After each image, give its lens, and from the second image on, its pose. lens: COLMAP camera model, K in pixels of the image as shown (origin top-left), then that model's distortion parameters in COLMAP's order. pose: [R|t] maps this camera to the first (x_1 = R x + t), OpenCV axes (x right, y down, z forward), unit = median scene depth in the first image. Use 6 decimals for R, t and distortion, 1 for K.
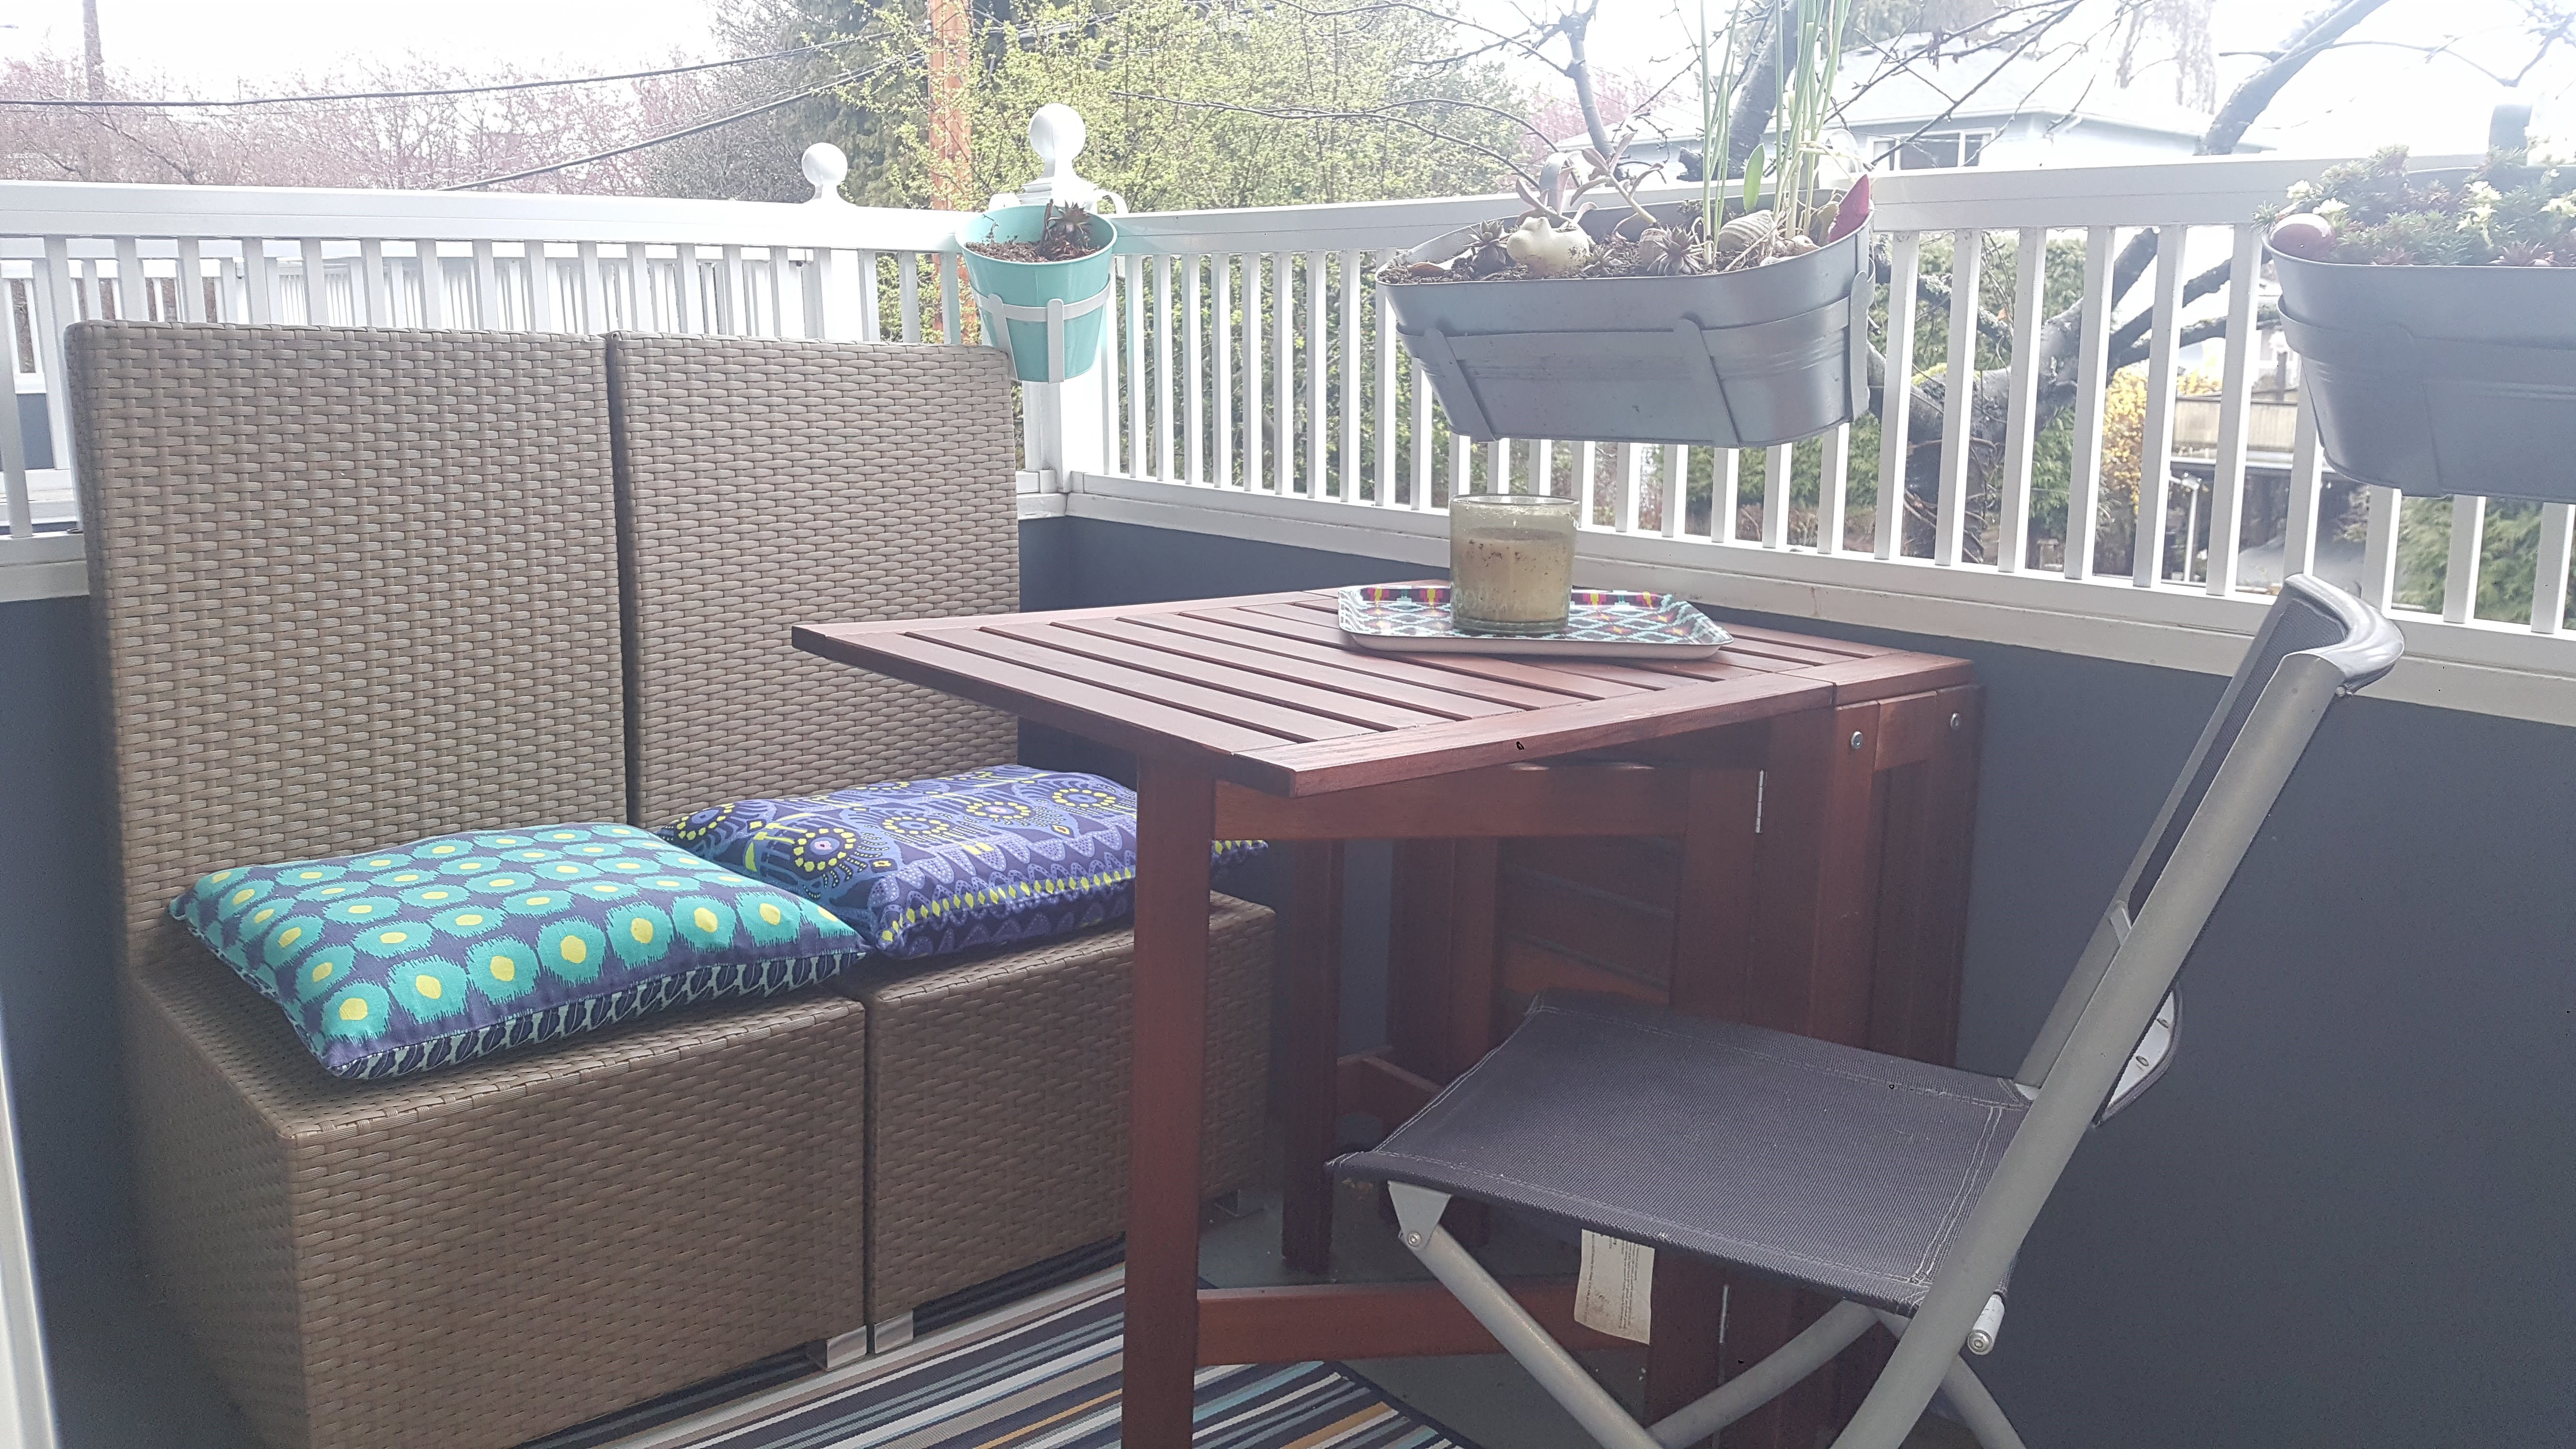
lens RADIAL K [[1924.1, 0, 1287.8], [0, 1924.1, 721.7], [0, 0, 1]] dist [0.182214, -0.413444]
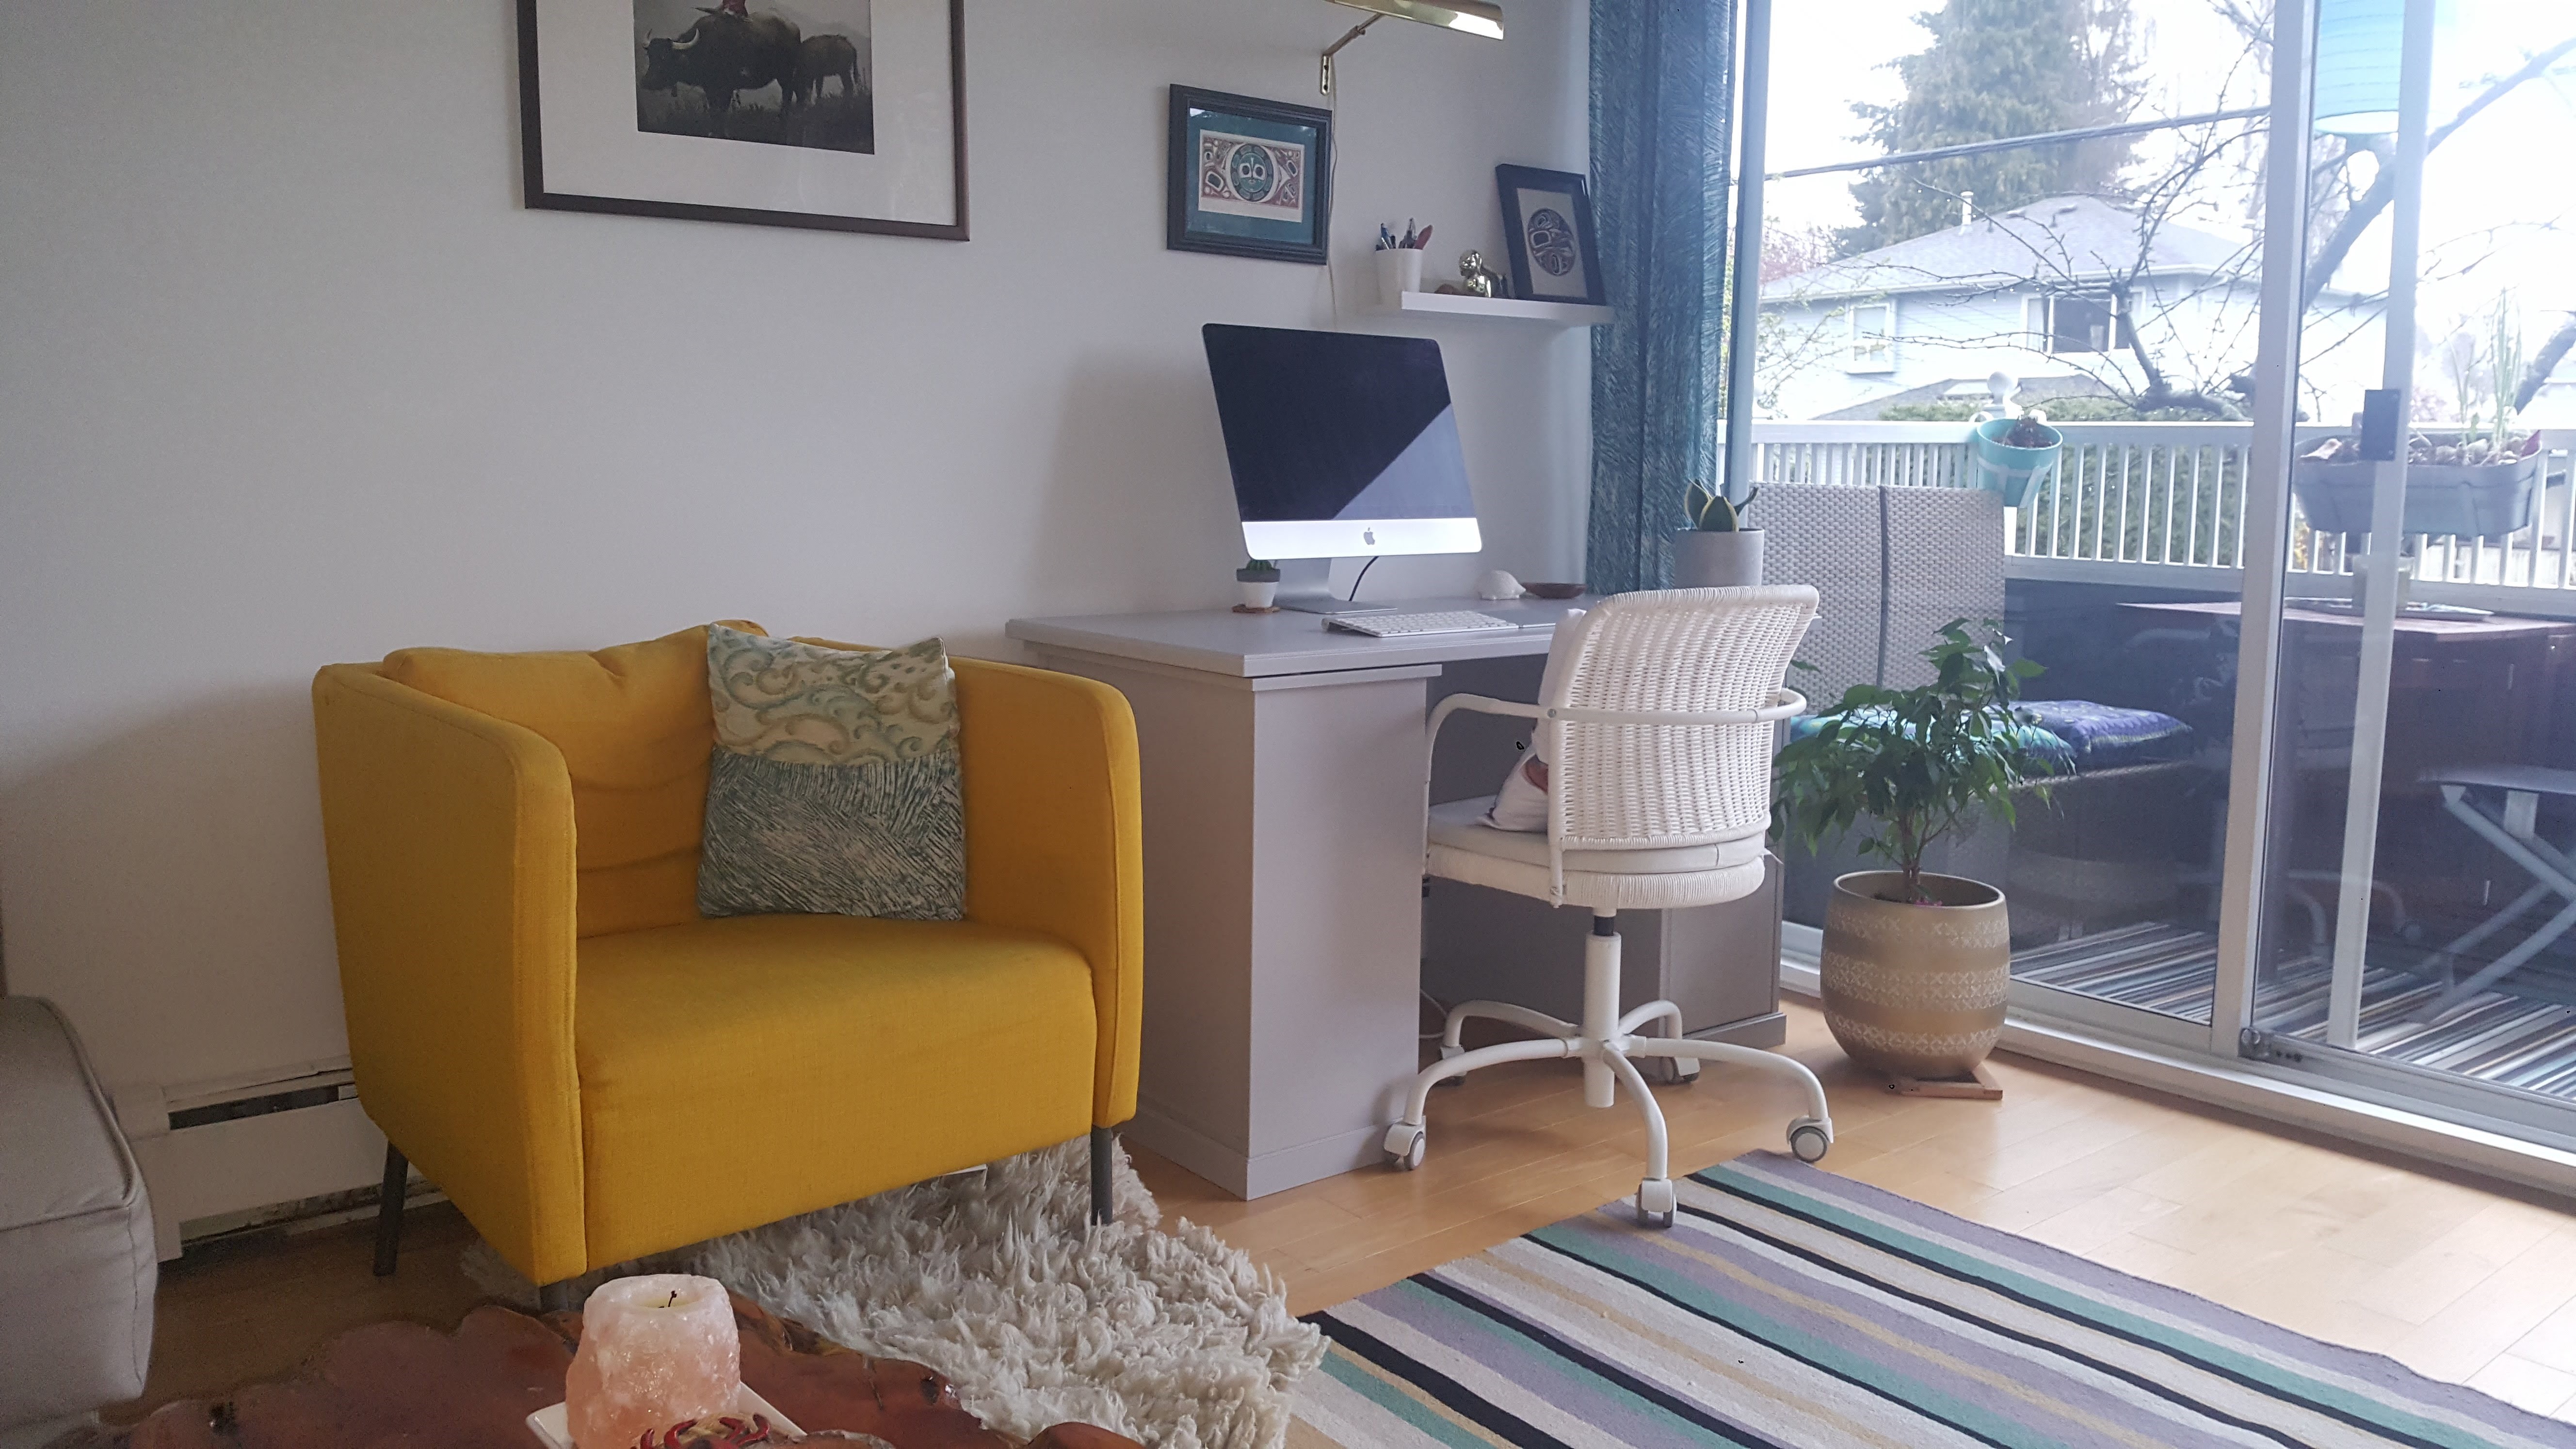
lens RADIAL K [[1950.2, 0, 1272.0], [0, 1950.2, 710.9], [0, 0, 1]] dist [0.145077, -0.319739]
pose [[0.998905, 0.004003, -0.046618, -1.174239], [-0.007497, 0.997154, -0.075023, 0.275510], [0.046185, 0.075291, 0.996092, -1.514177]]
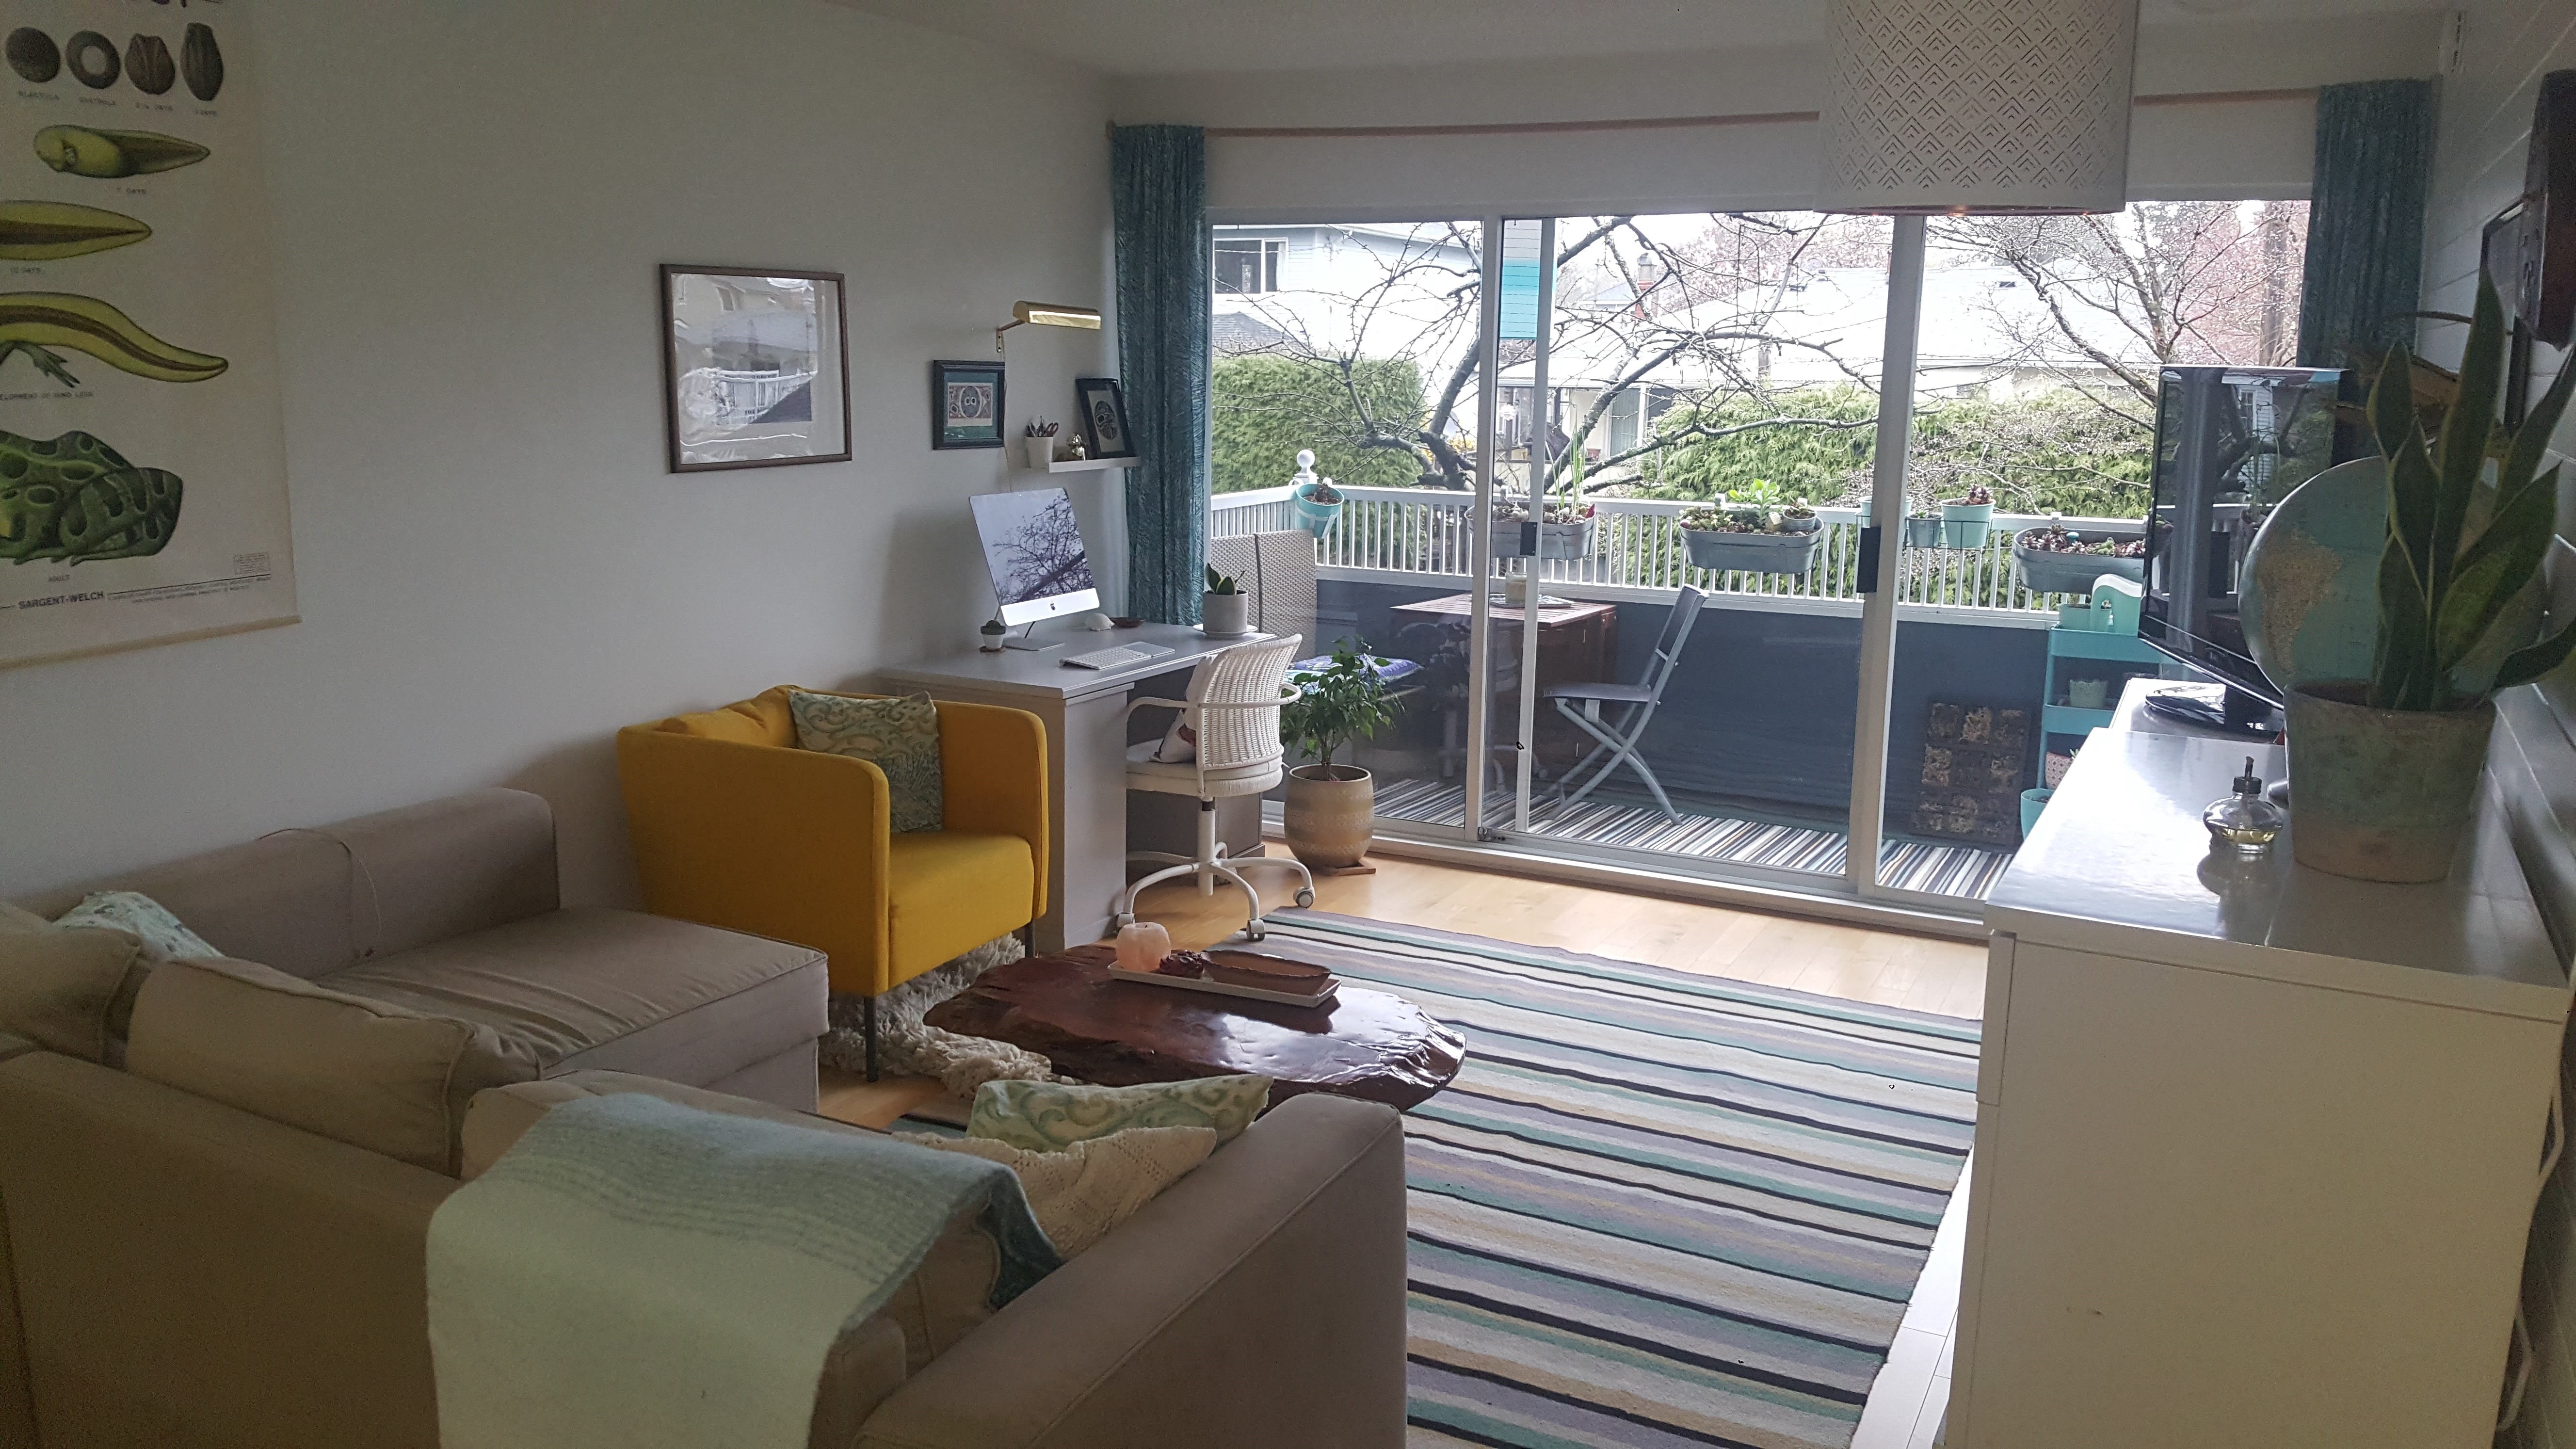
lens RADIAL K [[1939.0, 0, 1297.6], [0, 1939.0, 715.0], [0, 0, 1]] dist [0.203551, -0.416826]
pose [[0.928748, -0.064103, 0.365126, -2.059074], [0.070935, 0.997467, -0.005312, 0.202051], [-0.363861, 0.030834, 0.930943, -3.025467]]
